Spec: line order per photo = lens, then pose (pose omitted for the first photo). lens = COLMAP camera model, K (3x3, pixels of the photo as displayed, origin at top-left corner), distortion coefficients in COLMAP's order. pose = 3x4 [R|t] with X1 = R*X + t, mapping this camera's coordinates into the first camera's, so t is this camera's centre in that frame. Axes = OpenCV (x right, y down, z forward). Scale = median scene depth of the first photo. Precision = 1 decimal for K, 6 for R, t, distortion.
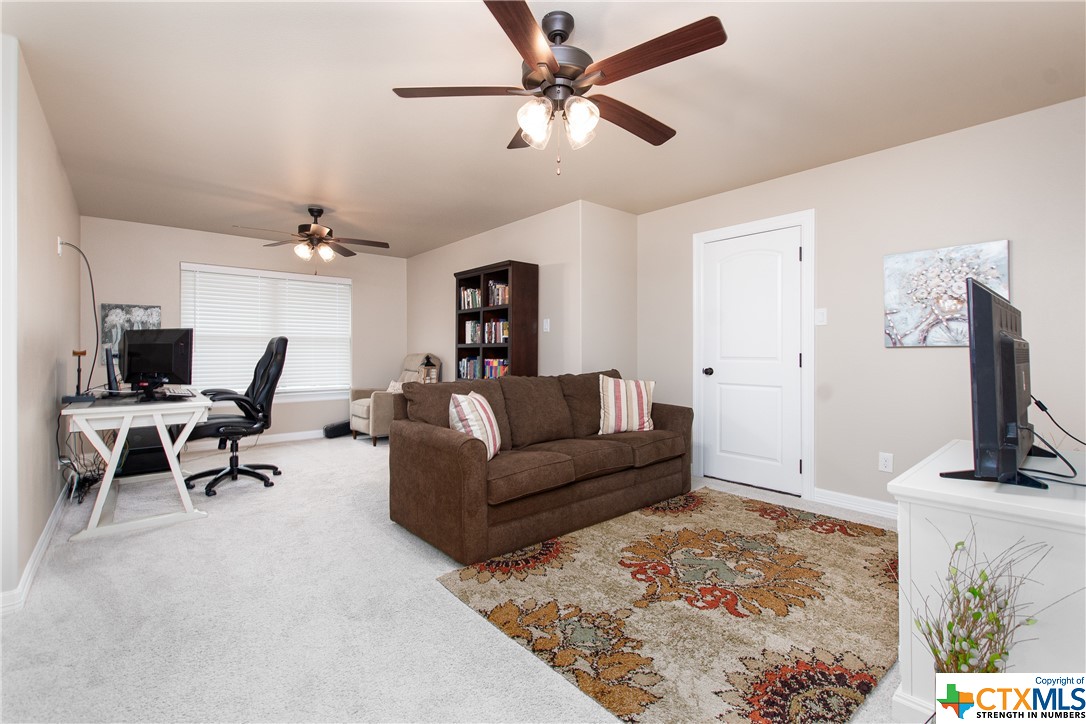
lens RADIAL K [[477.5, 0, 541.7], [0, 477.5, 355.3], [0, 0, 1]] dist [0.001806, -0.002598]
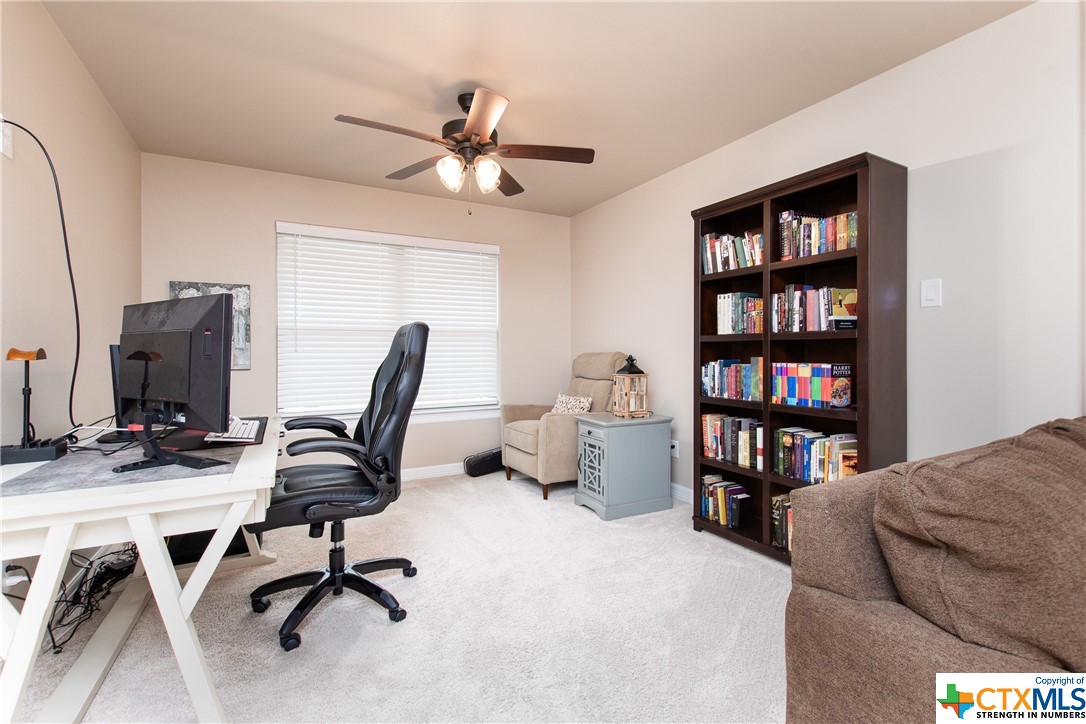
lens RADIAL K [[477.5, 0, 543.4], [0, 477.5, 355.0], [0, 0, 1]] dist [0.001806, -0.002598]
pose [[0.979293, -0.001385, -0.202445, -0.280133], [0.001898, 0.999995, 0.002340, -0.002796], [0.202441, -0.002675, 0.979291, 0.473172]]
